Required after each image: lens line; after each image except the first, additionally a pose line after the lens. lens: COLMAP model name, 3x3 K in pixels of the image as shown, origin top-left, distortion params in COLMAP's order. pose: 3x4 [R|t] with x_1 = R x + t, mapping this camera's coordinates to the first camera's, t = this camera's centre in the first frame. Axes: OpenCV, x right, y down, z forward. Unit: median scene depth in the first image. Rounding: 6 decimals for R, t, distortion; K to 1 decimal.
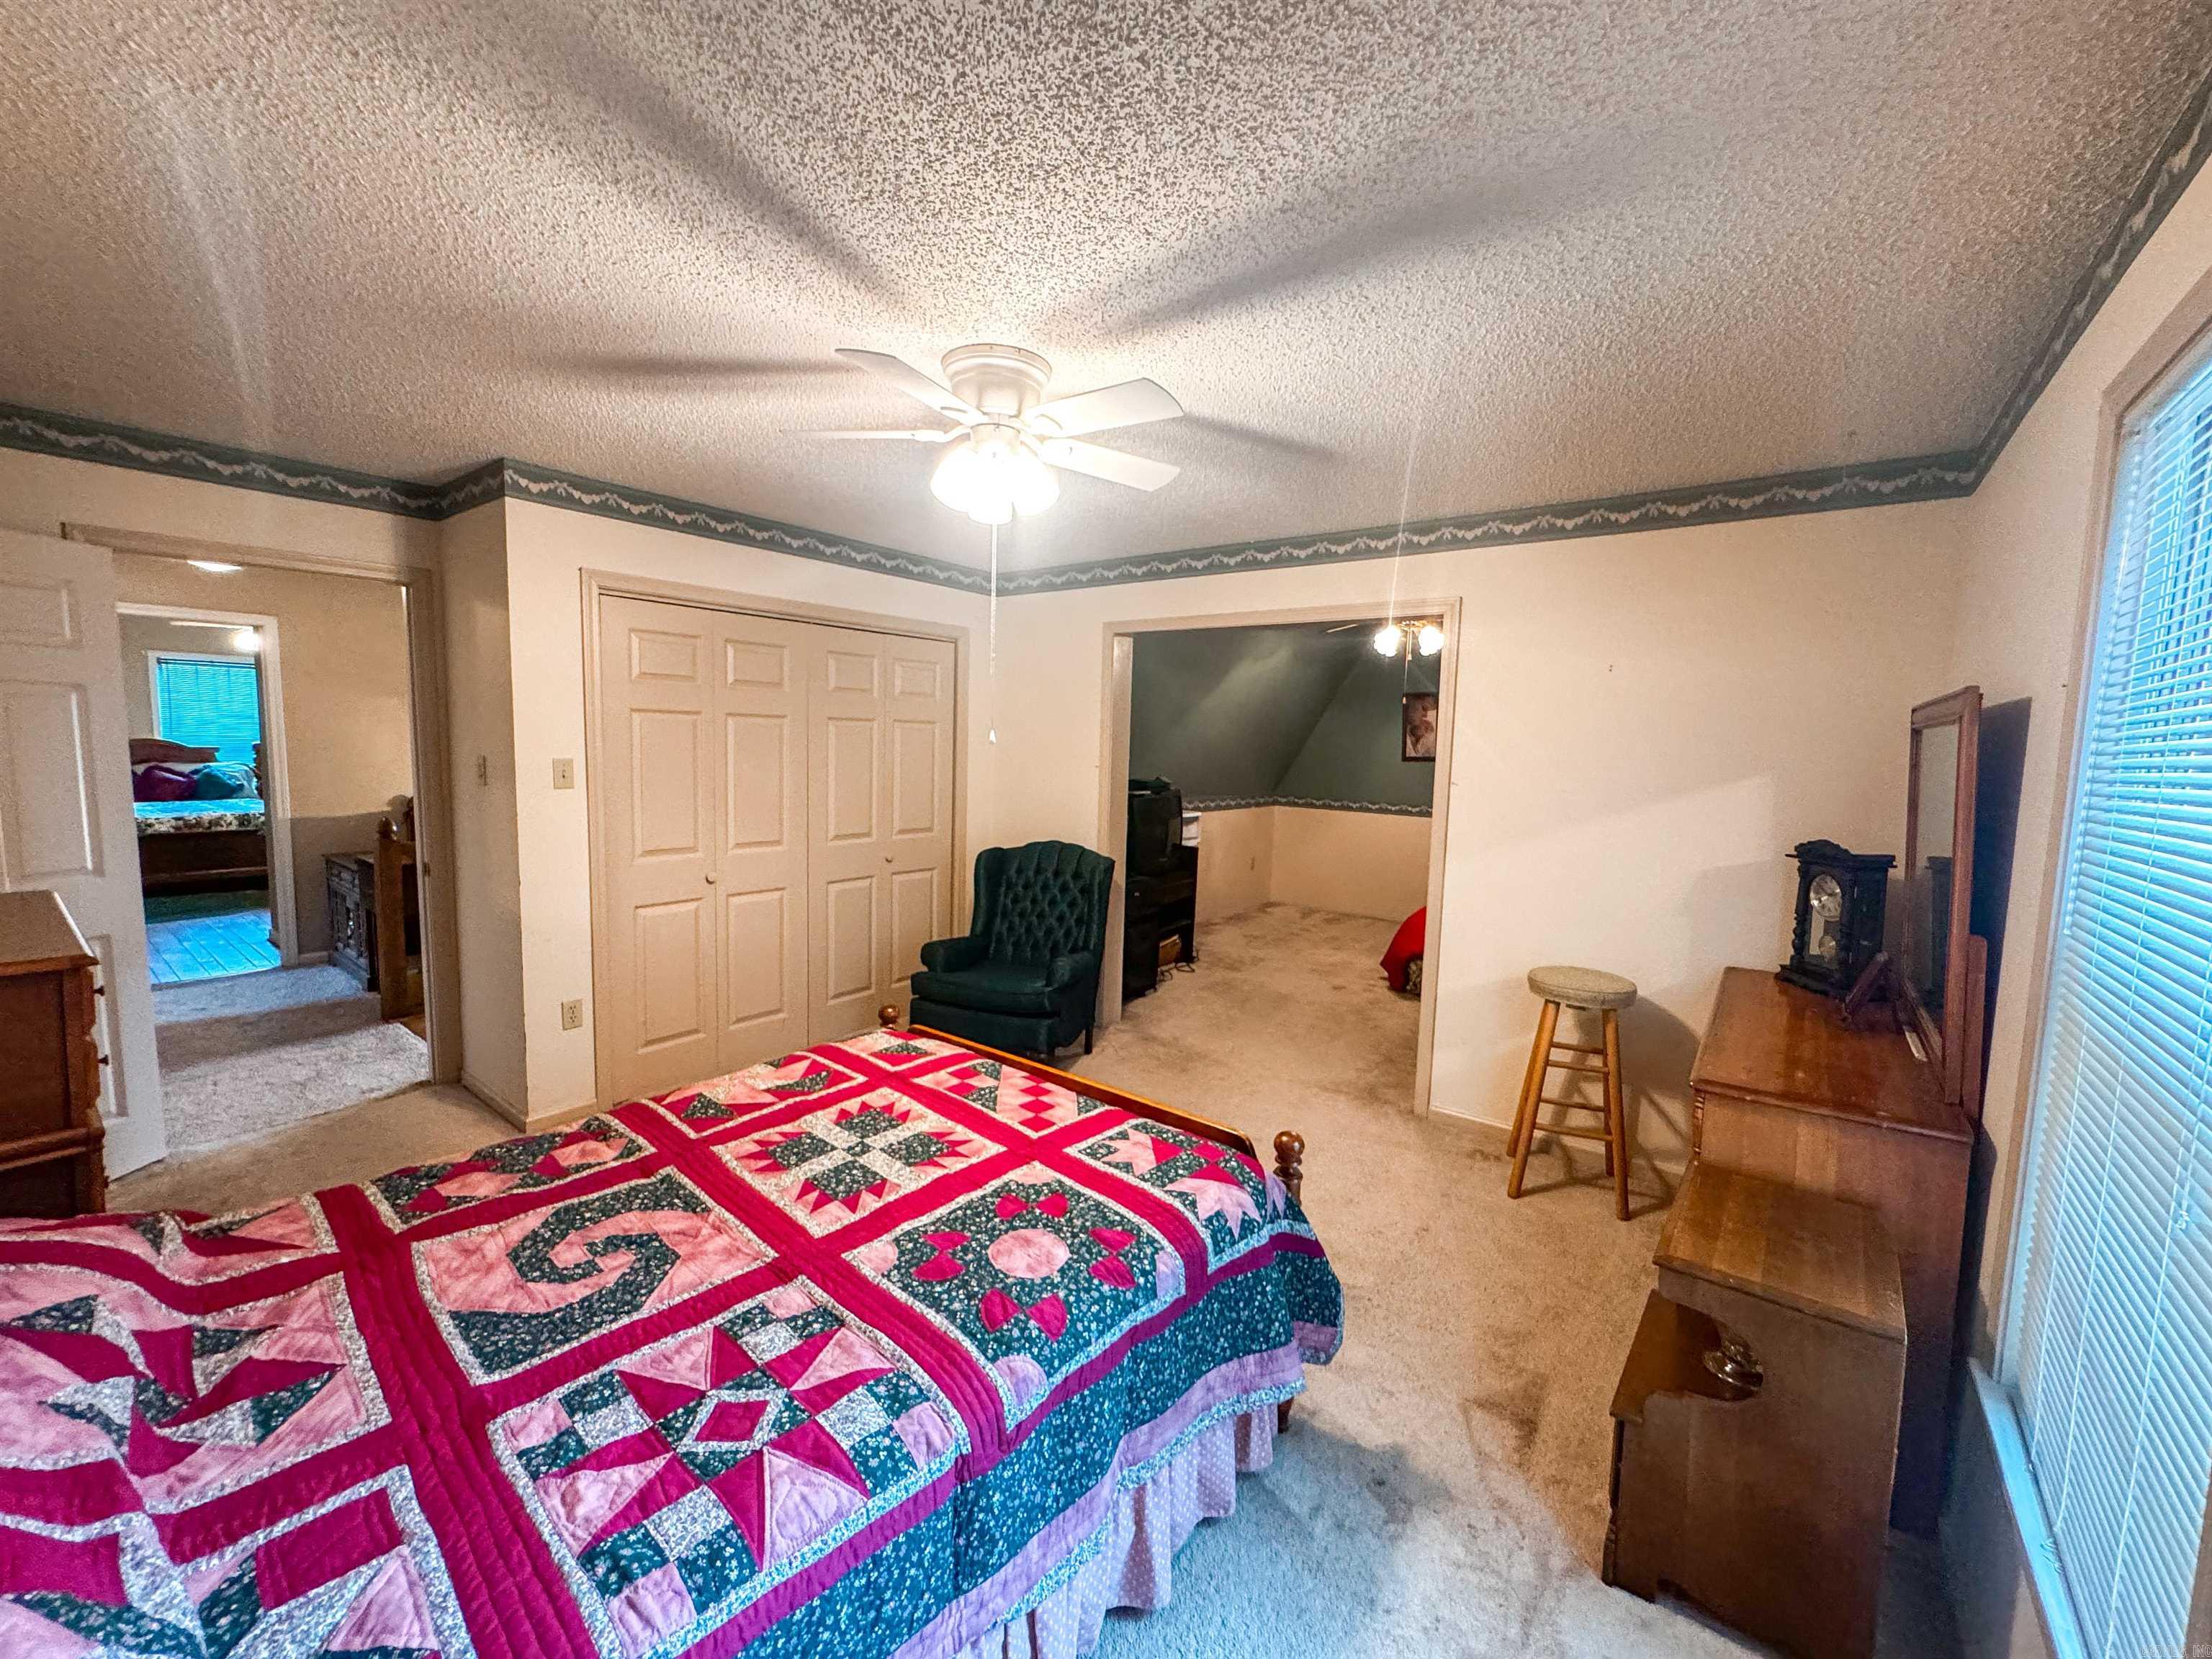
lens RADIAL K [[885.6, 0, 1107.0], [0, 885.6, 825.2], [0, 0, 1]] dist [-0.006975, -0.000507]
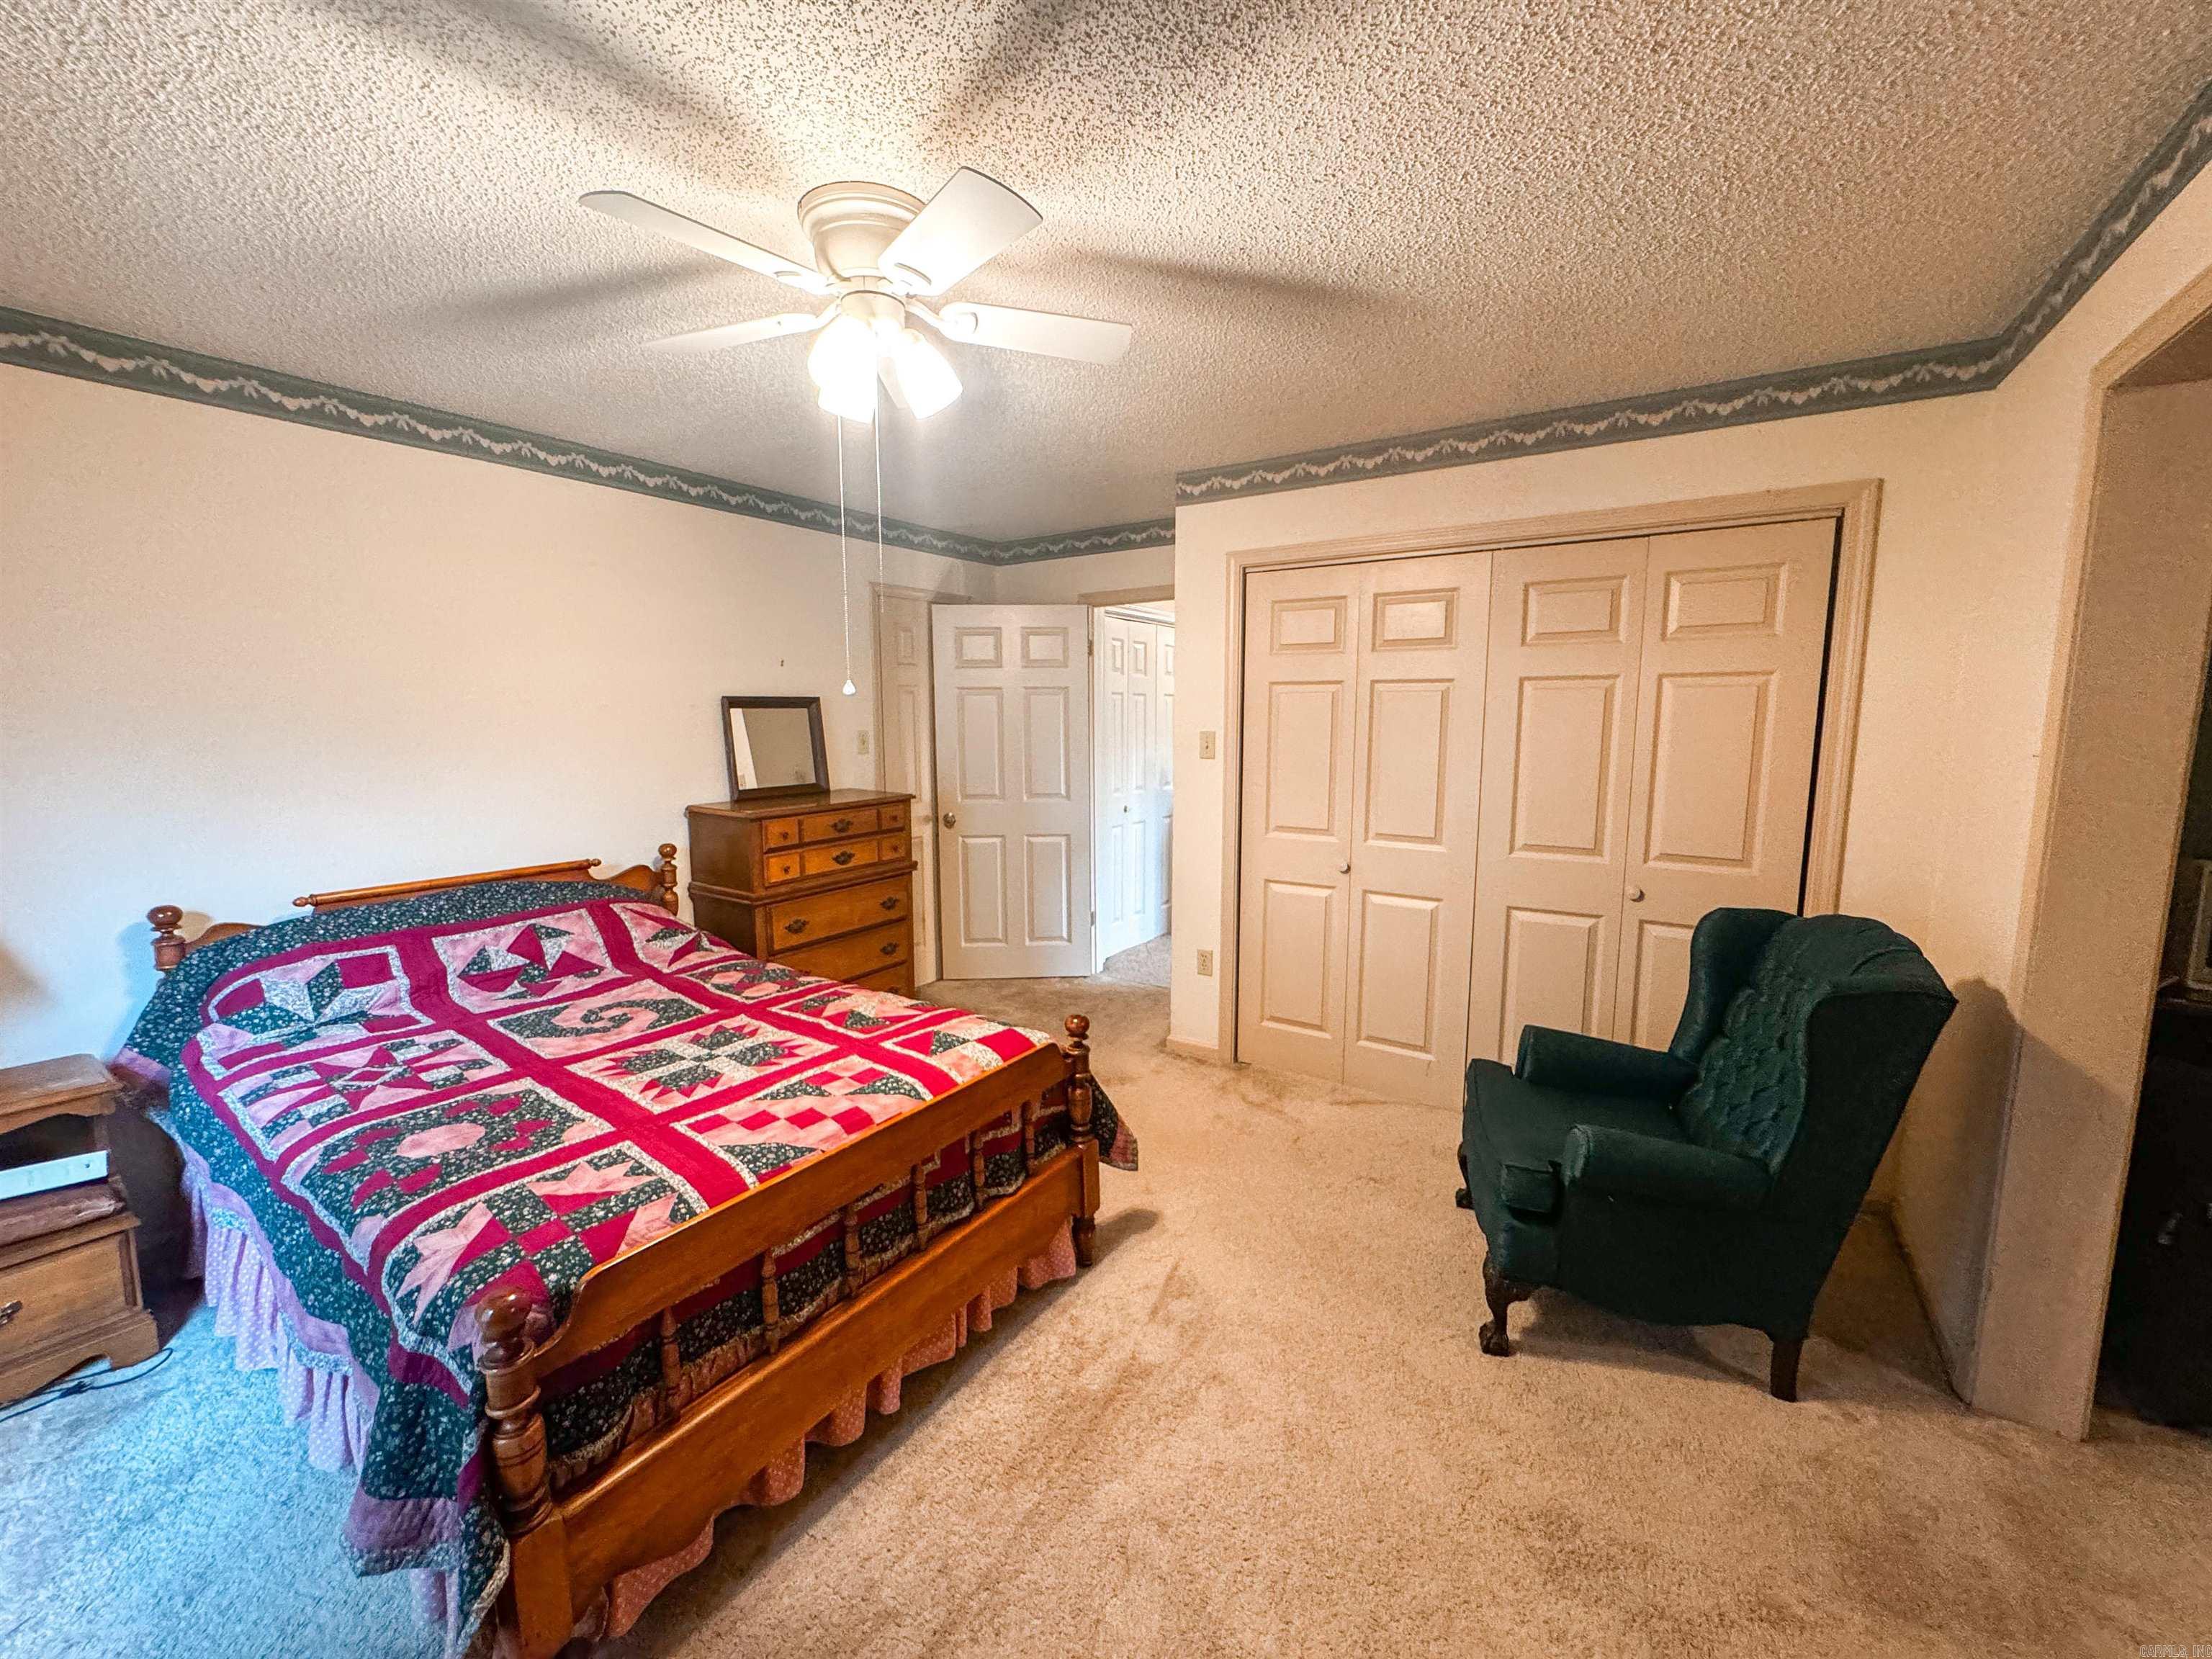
lens RADIAL K [[885.6, 0, 1101.1], [0, 885.6, 825.1], [0, 0, 1]] dist [-0.006975, -0.000507]
pose [[0.066780, 0.096814, -0.993060, 0.860571], [-0.093632, 0.991497, 0.090365, -0.081464], [0.993365, 0.086948, 0.075277, 1.403598]]
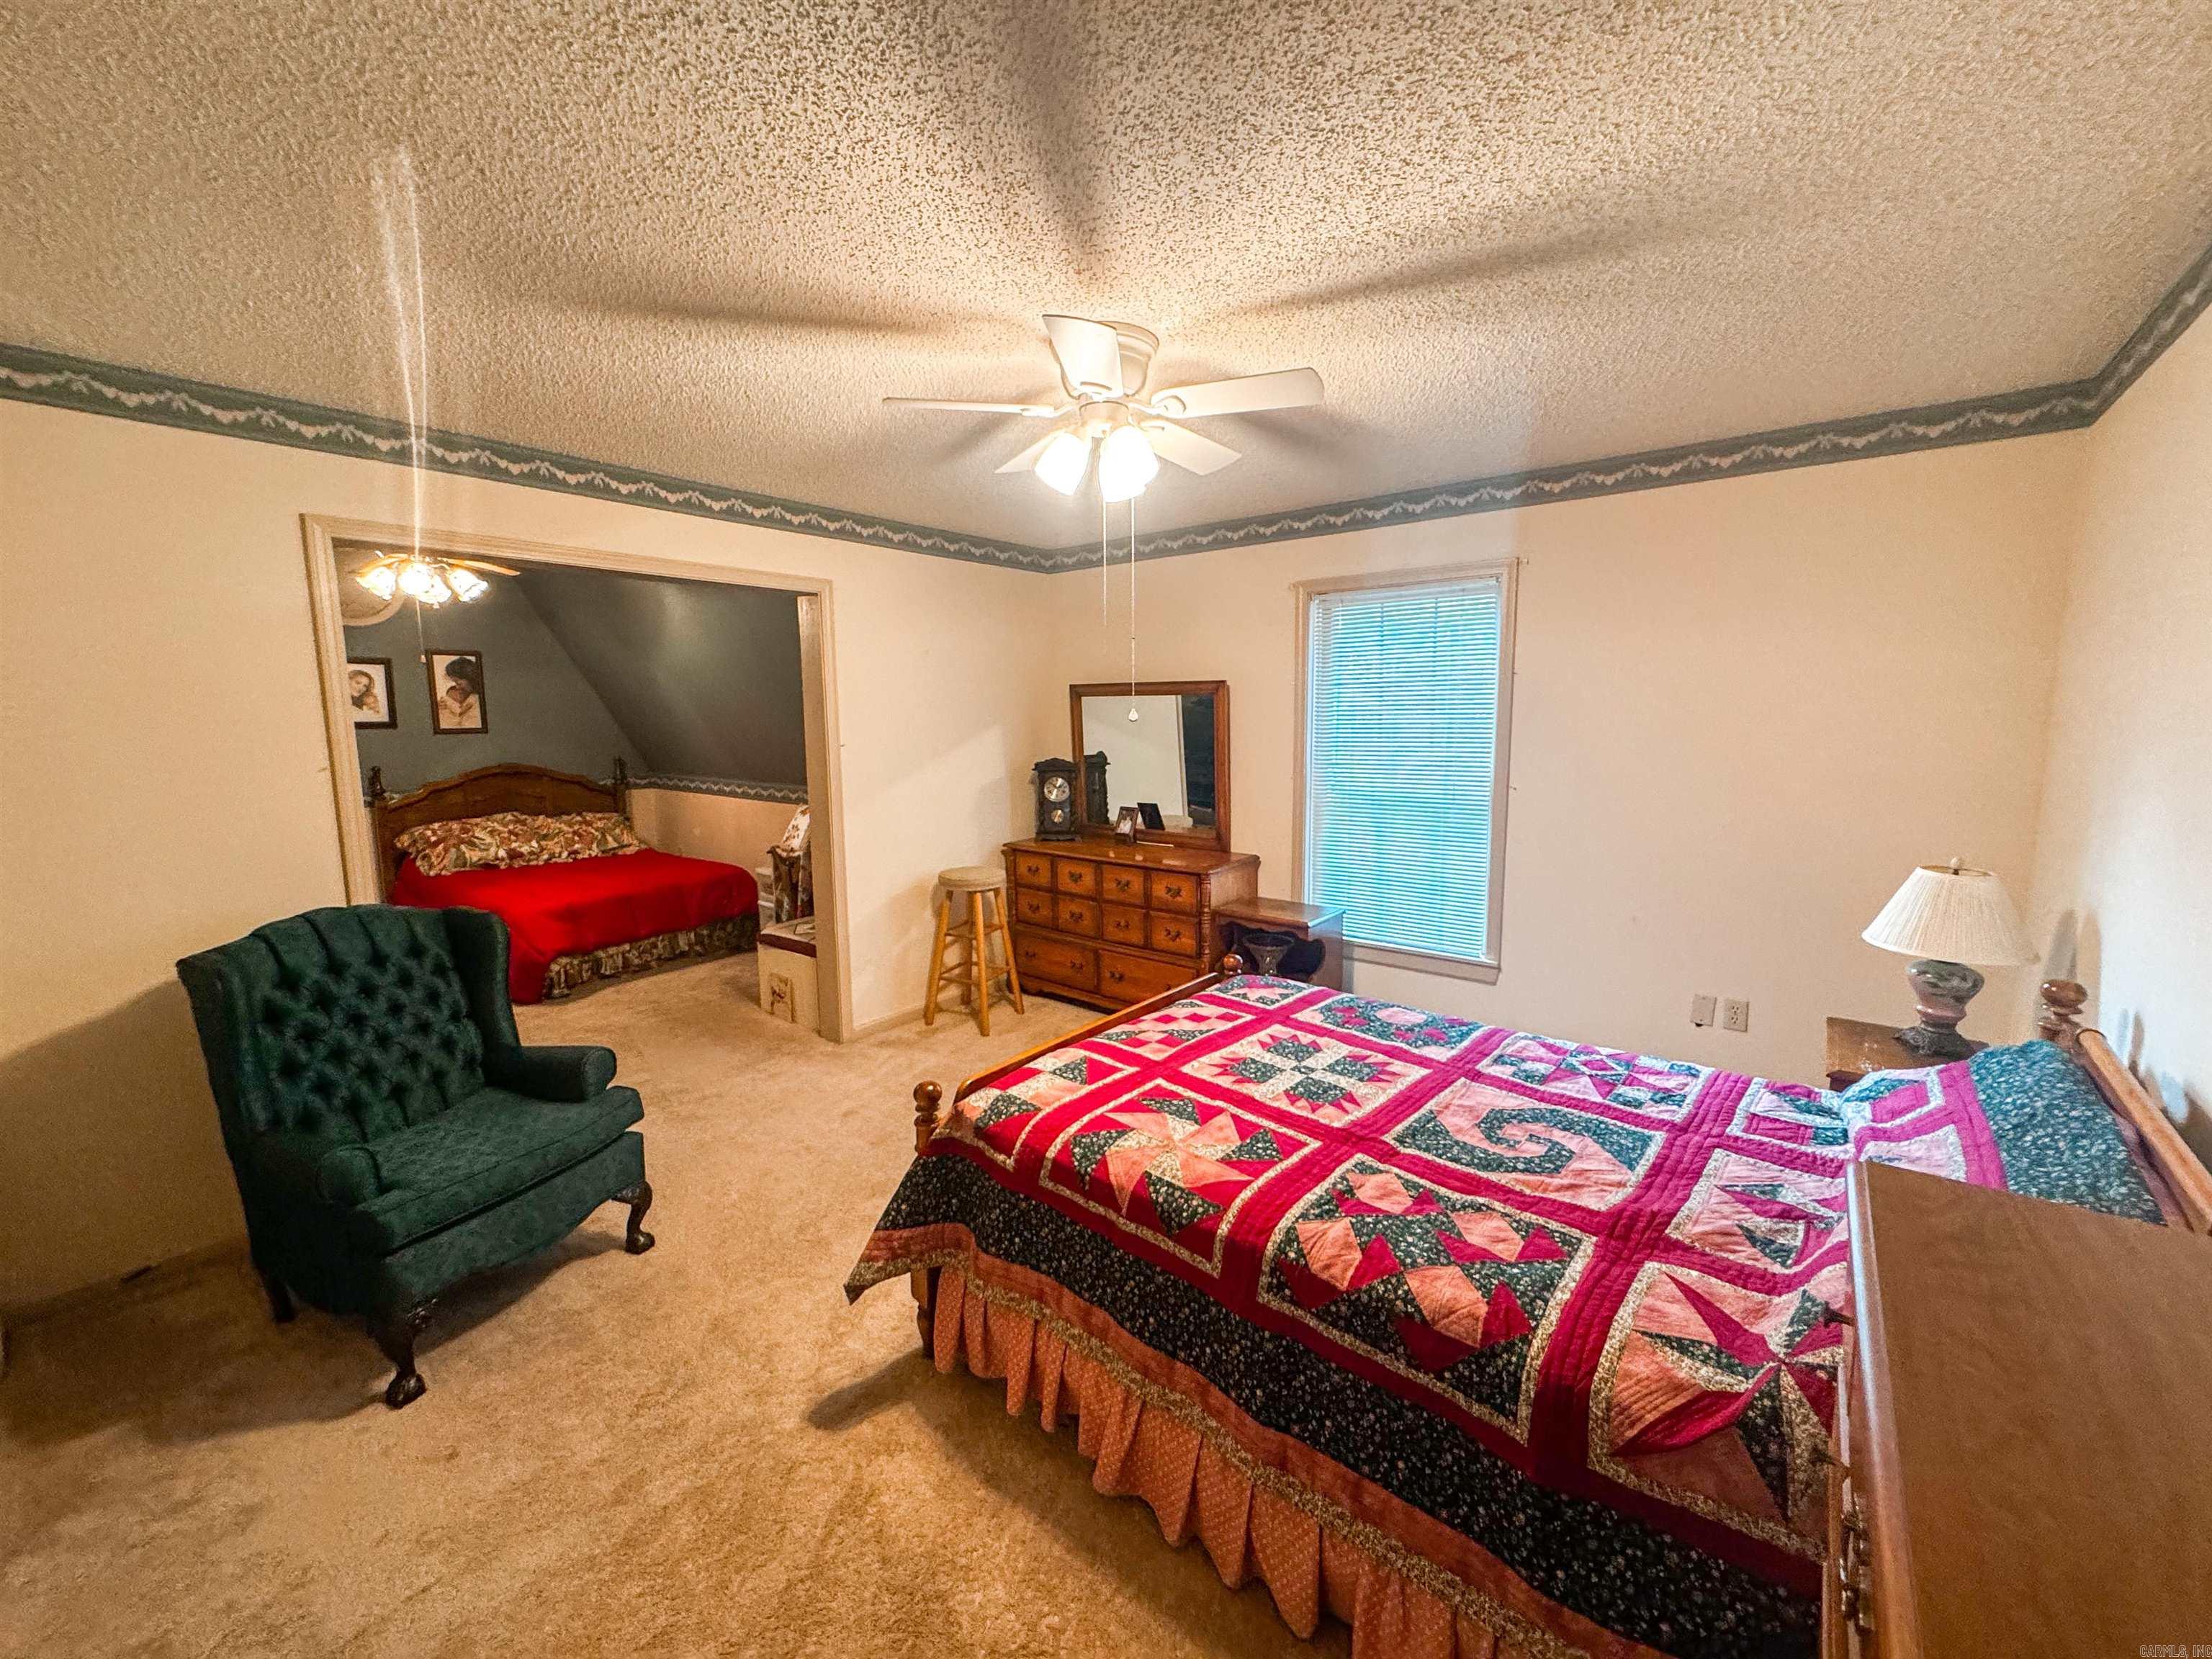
lens RADIAL K [[885.6, 0, 1099.6], [0, 885.6, 831.8], [0, 0, 1]] dist [-0.006975, -0.000507]
pose [[0.027369, -0.165063, 0.985903, -1.403177], [0.106092, 0.981182, 0.161327, -0.162663], [-0.993980, 0.100181, 0.044366, 1.193625]]
